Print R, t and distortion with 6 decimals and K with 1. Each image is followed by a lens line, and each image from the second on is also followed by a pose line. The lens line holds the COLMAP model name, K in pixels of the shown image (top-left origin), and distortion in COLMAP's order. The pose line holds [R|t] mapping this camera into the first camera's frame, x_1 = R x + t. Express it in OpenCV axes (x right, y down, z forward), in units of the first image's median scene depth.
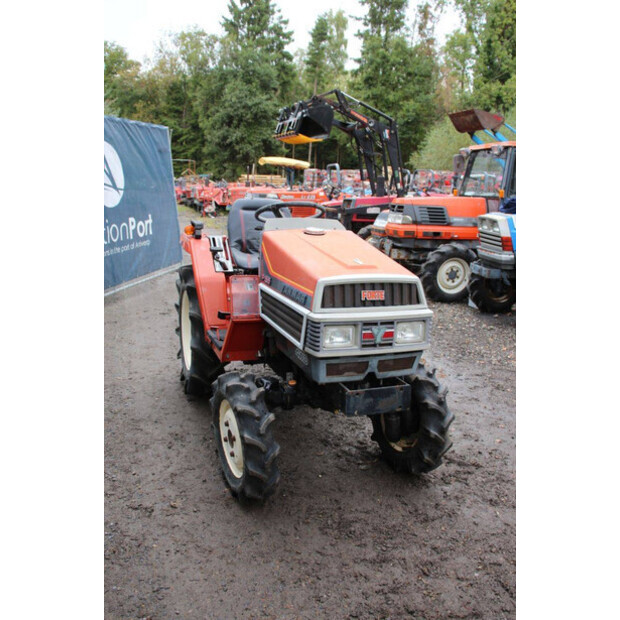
lens RADIAL K [[569.3, 0, 307.3], [0, 569.3, 309.6], [0, 0, 1]] dist [-0.071075, 0.000000]
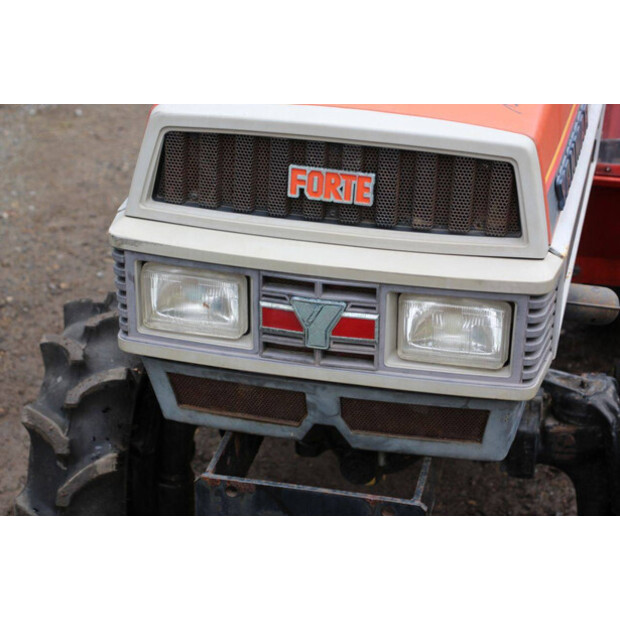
lens RADIAL K [[1437.7, 0, 312.1], [0, 1437.7, 312.5], [0, 0, 1]] dist [0.401792, 0.000000]
pose [[0.848146, 0.226370, -0.478962, 0.468036], [-0.096452, 0.954981, 0.280552, -0.166316], [0.520908, -0.191752, 0.831797, 0.363415]]
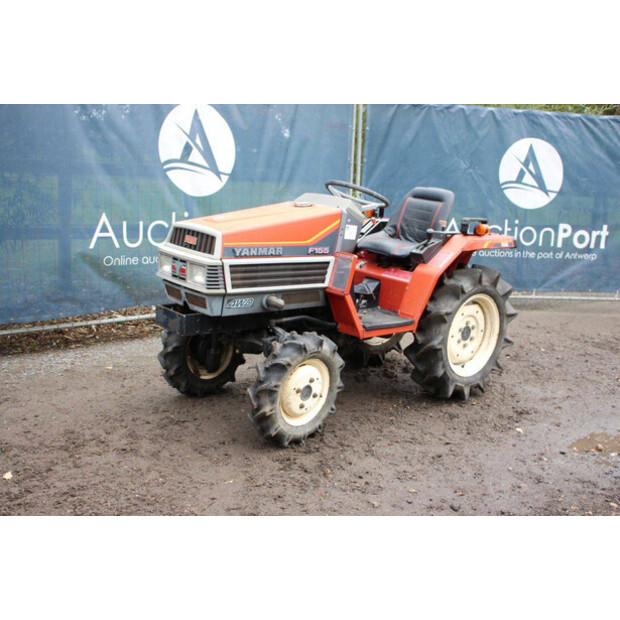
lens RADIAL K [[684.4, 0, 311.0], [0, 684.4, 314.2], [0, 0, 1]] dist [-0.016666, 0.000000]
pose [[0.351889, 0.199391, -0.914558, 1.611693], [-0.263401, 0.958660, 0.107659, -0.099376], [0.898217, 0.203012, 0.389862, 0.668909]]
